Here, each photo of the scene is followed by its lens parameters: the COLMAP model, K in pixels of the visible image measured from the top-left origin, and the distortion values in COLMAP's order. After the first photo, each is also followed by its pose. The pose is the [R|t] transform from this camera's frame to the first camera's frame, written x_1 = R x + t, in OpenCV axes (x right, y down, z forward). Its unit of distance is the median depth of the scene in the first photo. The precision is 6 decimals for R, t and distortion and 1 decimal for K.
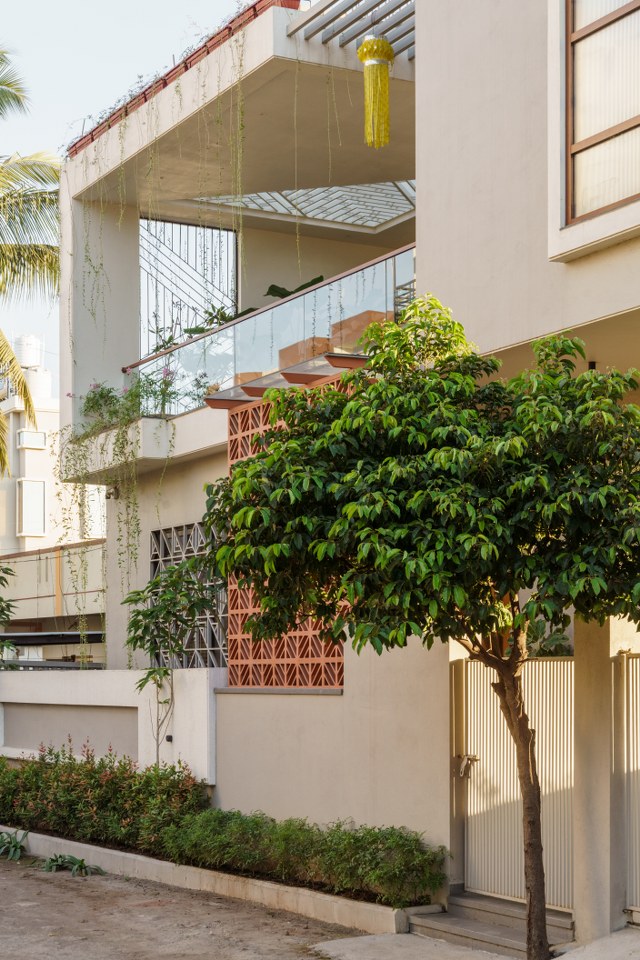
lens RADIAL K [[1681.2, 0, 320.0], [0, 1681.2, 480.0], [0, 0, 1]] dist [-0.008095, -0.007512]
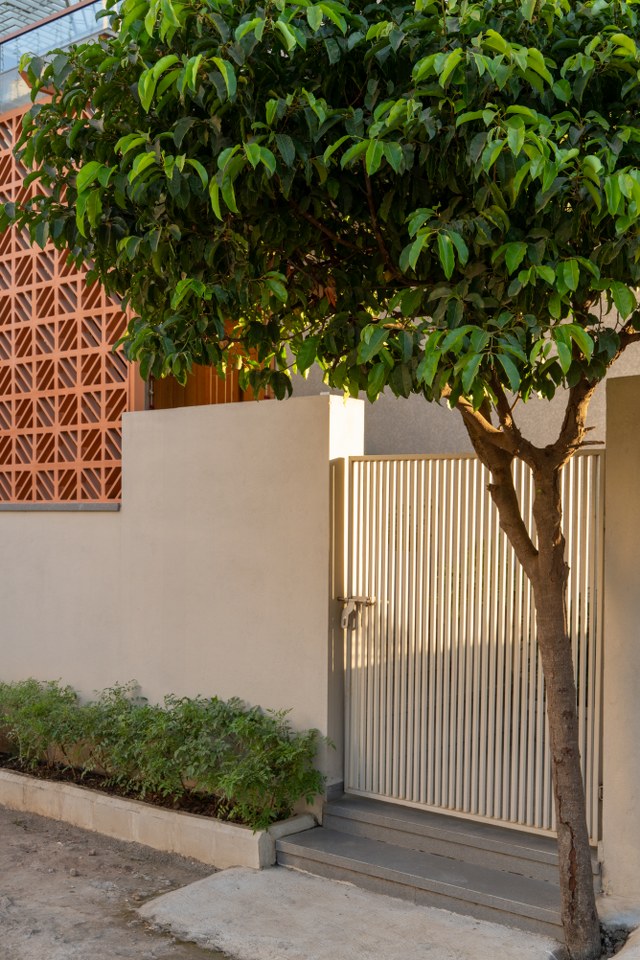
lens RADIAL K [[1154.4, 0, 319.8], [0, 1154.4, 506.1], [0, 0, 1]] dist [0.000713, 0.000420]
pose [[0.933189, 0.021965, 0.358714, -0.094707], [-0.058267, 0.994172, 0.090703, 0.085777], [-0.354631, -0.105544, 0.929030, 0.576977]]
